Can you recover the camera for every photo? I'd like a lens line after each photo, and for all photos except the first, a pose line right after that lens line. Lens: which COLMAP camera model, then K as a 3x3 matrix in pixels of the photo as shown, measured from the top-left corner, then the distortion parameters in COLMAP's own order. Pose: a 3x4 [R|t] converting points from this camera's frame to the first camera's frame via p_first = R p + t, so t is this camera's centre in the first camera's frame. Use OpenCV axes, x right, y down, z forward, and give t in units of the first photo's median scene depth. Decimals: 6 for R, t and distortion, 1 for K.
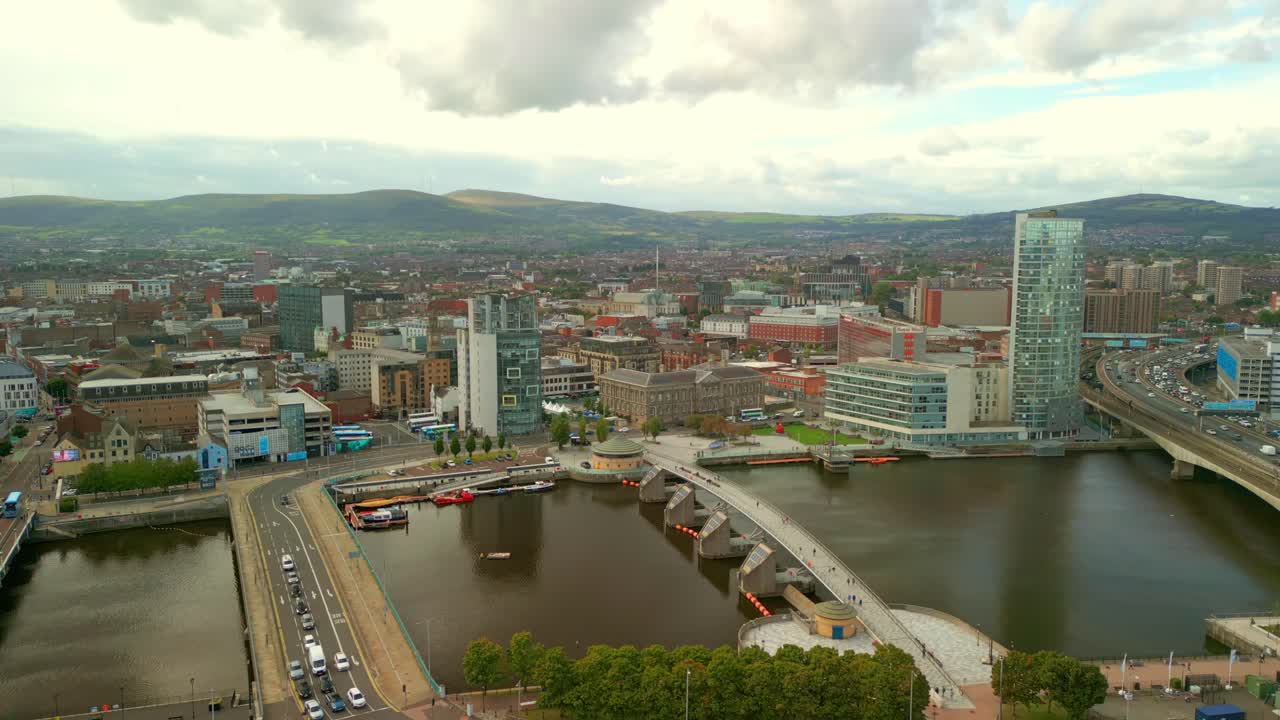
lens RADIAL K [[936.3, 0, 645.1], [0, 936.3, 362.7], [0, 0, 1]] dist [0.093510, -0.091185]
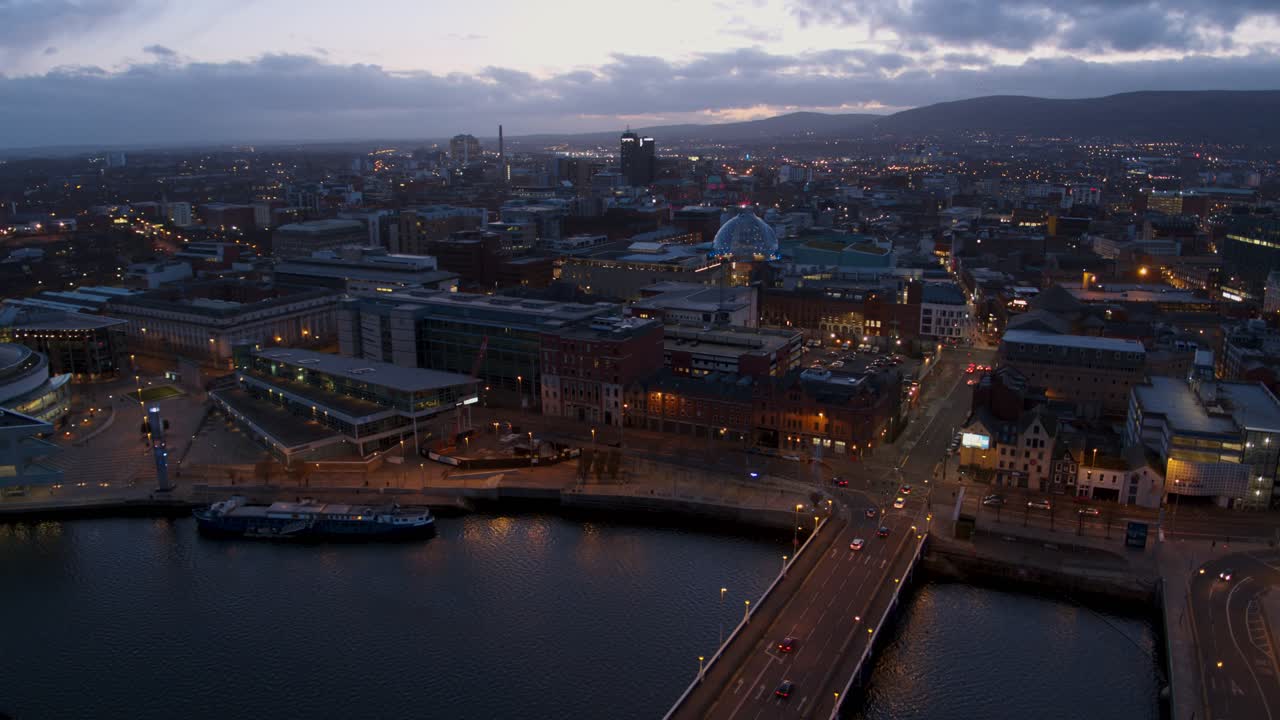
lens RADIAL K [[893.9, 0, 640.0], [0, 893.9, 360.0], [0, 0, 1]] dist [-0.102688, 0.000470]
pose [[0.594353, 0.194290, -0.780382, -0.153880], [-0.092401, 0.980449, 0.173727, -0.060234], [0.798878, -0.031147, 0.600686, 0.244206]]
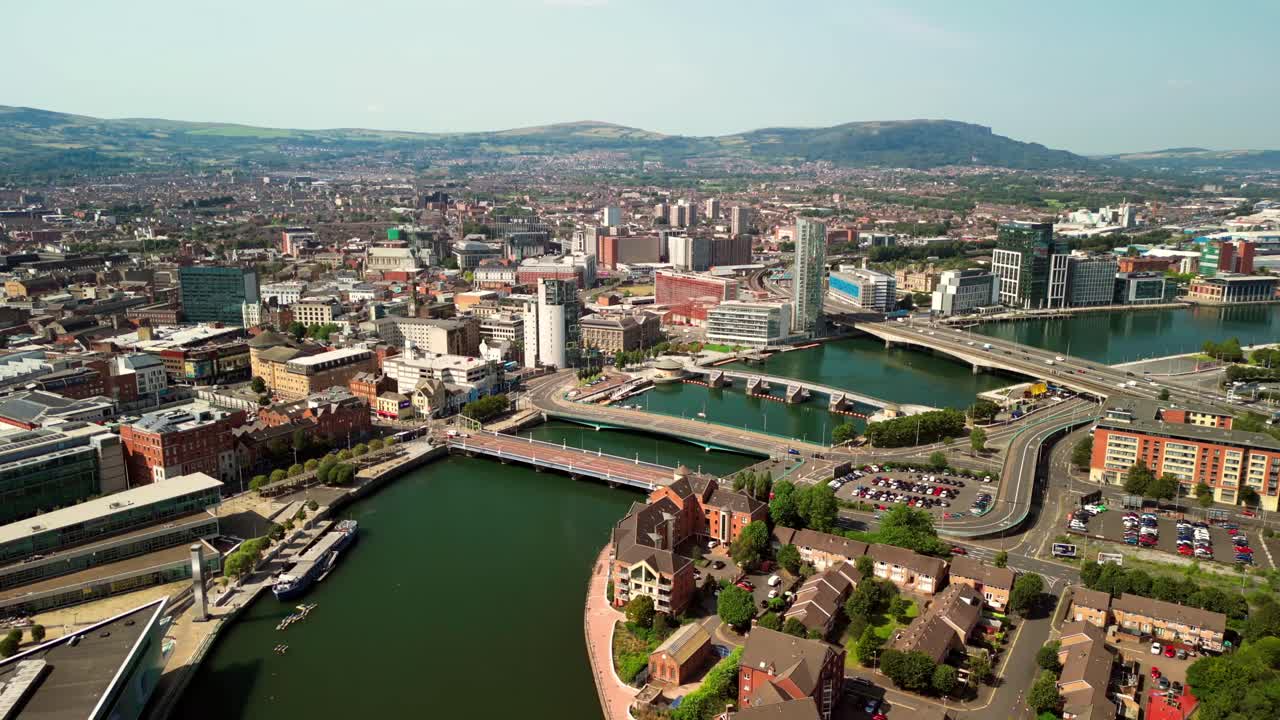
lens RADIAL K [[936.7, 0, 645.1], [0, 936.7, 367.5], [0, 0, 1]] dist [0.090833, -0.082678]
pose [[0.845458, -0.111653, 0.522239, -0.846196], [0.060374, 0.991614, 0.114265, -0.094171], [-0.530618, -0.065077, 0.845109, -0.418907]]
